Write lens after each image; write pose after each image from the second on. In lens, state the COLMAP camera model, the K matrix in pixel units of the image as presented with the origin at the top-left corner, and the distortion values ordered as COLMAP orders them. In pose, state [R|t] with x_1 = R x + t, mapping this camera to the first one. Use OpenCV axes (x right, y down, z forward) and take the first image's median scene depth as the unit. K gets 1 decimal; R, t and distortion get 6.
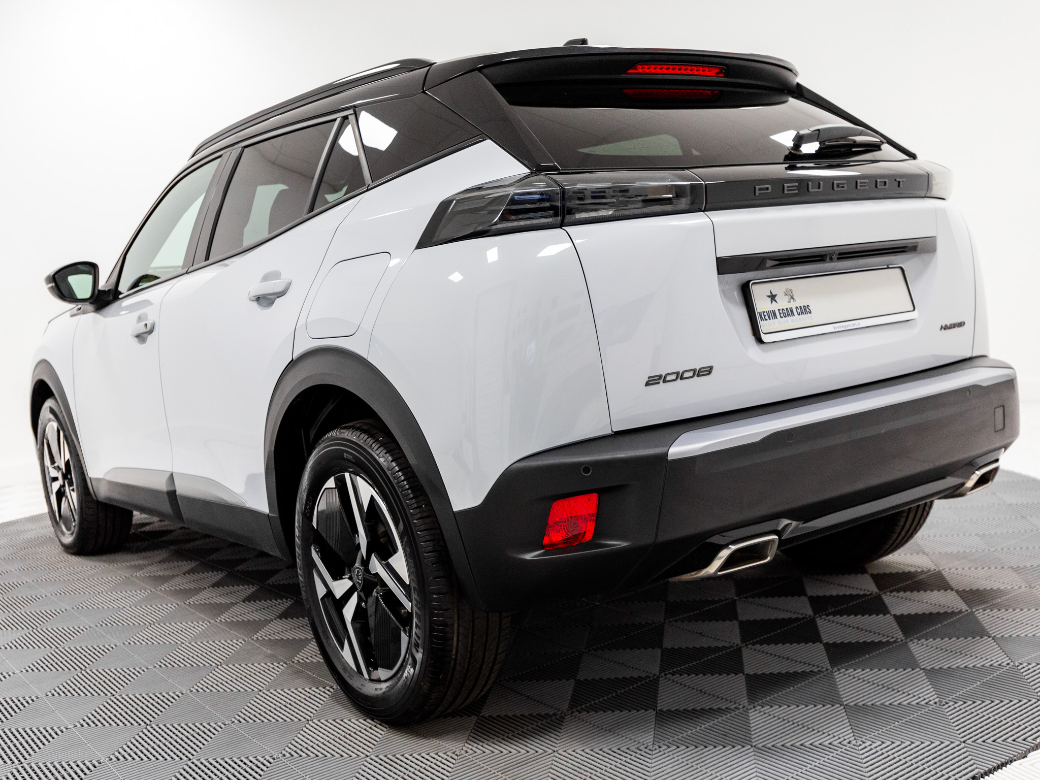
lens RADIAL K [[1149.9, 0, 520.0], [0, 1149.9, 390.0], [0, 0, 1]] dist [-0.009695, 0.012281]
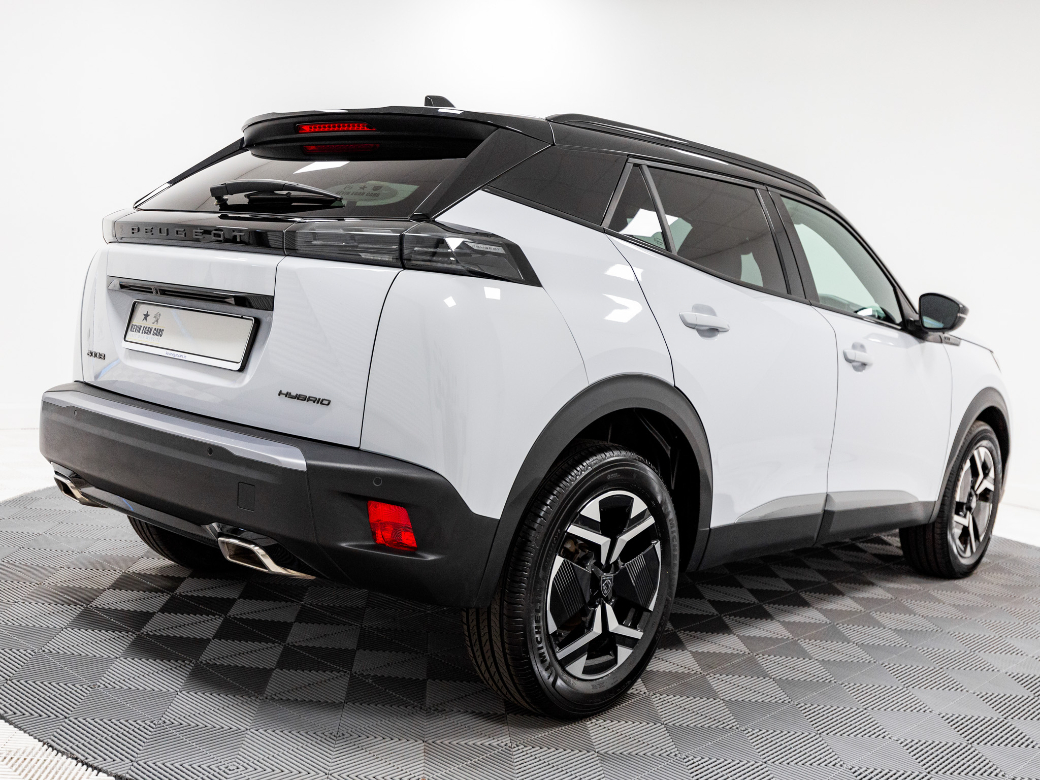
lens RADIAL K [[1091.3, 0, 520.0], [0, 1091.3, 390.0], [0, 0, 1]] dist [-0.003700, 0.018262]
pose [[0.214361, 0.192778, -0.957542, 1.466088], [-0.221748, 0.964337, 0.144504, -0.266034], [0.951250, 0.181357, 0.249464, 1.105025]]
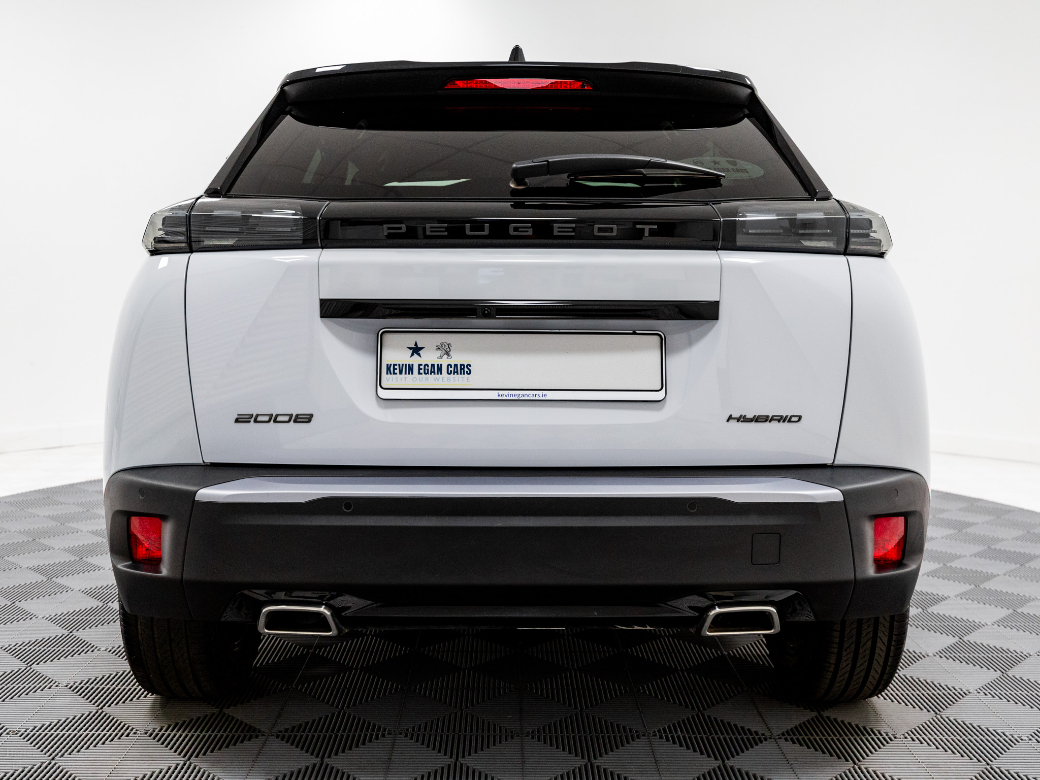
lens RADIAL K [[1091.3, 0, 520.0], [0, 1091.3, 390.0], [0, 0, 1]] dist [-0.003700, 0.018262]
pose [[0.815583, 0.146091, -0.559894, 0.762717], [-0.141595, 0.988574, 0.051687, -0.105006], [0.561048, 0.037123, 0.826951, 0.347100]]
